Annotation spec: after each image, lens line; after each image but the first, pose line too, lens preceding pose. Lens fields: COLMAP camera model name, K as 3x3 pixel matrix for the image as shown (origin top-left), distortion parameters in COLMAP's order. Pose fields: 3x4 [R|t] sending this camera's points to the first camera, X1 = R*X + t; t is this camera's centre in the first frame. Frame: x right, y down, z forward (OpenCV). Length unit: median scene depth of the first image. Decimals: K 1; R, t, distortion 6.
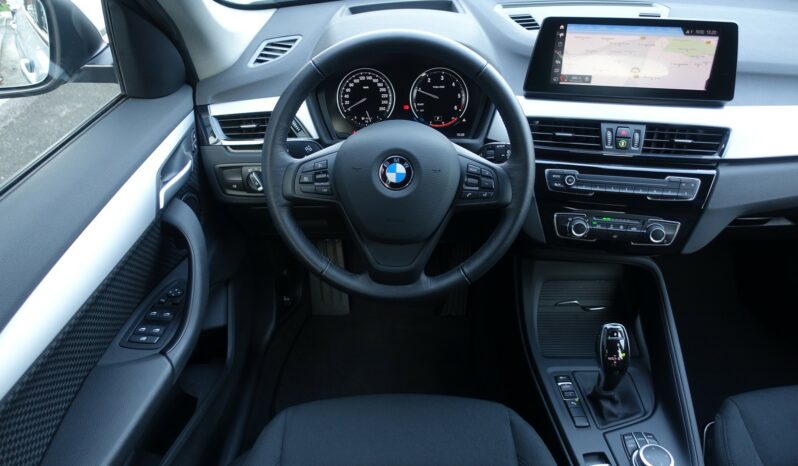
lens RADIAL K [[545.1, 0, 402.2], [0, 545.1, 231.1], [0, 0, 1]] dist [-0.007935, 0.004514]
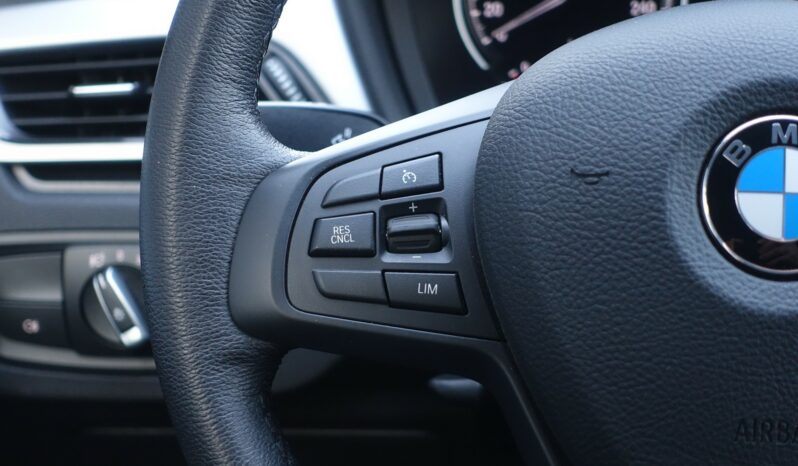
lens RADIAL K [[1596.7, 0, 398.1], [0, 1596.7, 234.5], [0, 0, 1]] dist [-0.139336, 0.000000]
pose [[0.995337, 0.009058, -0.096032, -0.080234], [-0.031442, 0.971672, -0.234234, 0.042294], [0.091190, 0.236161, 0.967426, 0.336758]]
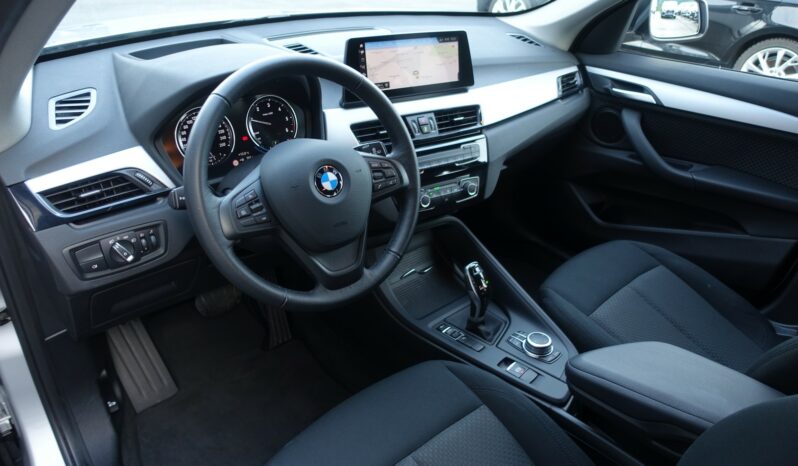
lens RADIAL K [[545.1, 0, 400.5], [0, 545.1, 231.1], [0, 0, 1]] dist [-0.007935, 0.004514]
pose [[0.742592, -0.293278, 0.602117, -0.476309], [0.341315, 0.939239, 0.036538, -0.004030], [-0.576248, 0.178379, 0.797571, 0.060462]]
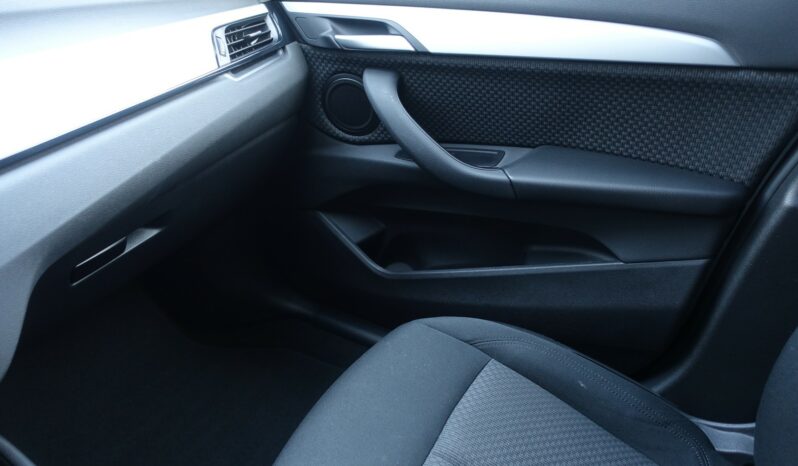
lens RADIAL K [[545.1, 0, 398.1], [0, 545.1, 226.5], [0, 0, 1]] dist [-0.007935, 0.004514]
pose [[0.471918, -0.453827, 0.755867, 0.409801], [0.525350, 0.833259, 0.172297, 0.027051], [-0.708026, 0.315785, 0.631648, 0.421097]]
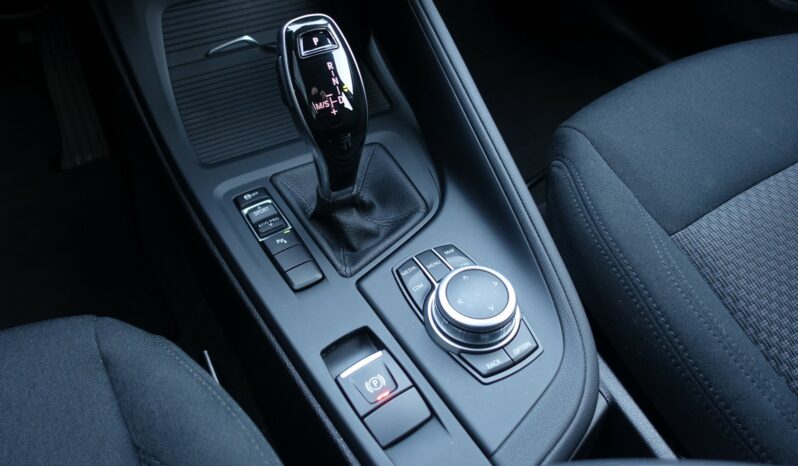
lens RADIAL K [[545.1, 0, 400.1], [0, 545.1, 231.6], [0, 0, 1]] dist [-0.007935, 0.004514]
pose [[0.871891, -0.345979, 0.346561, 0.257863], [0.238377, 0.918051, 0.316794, 0.200631], [-0.427765, -0.193598, 0.882914, 0.596590]]
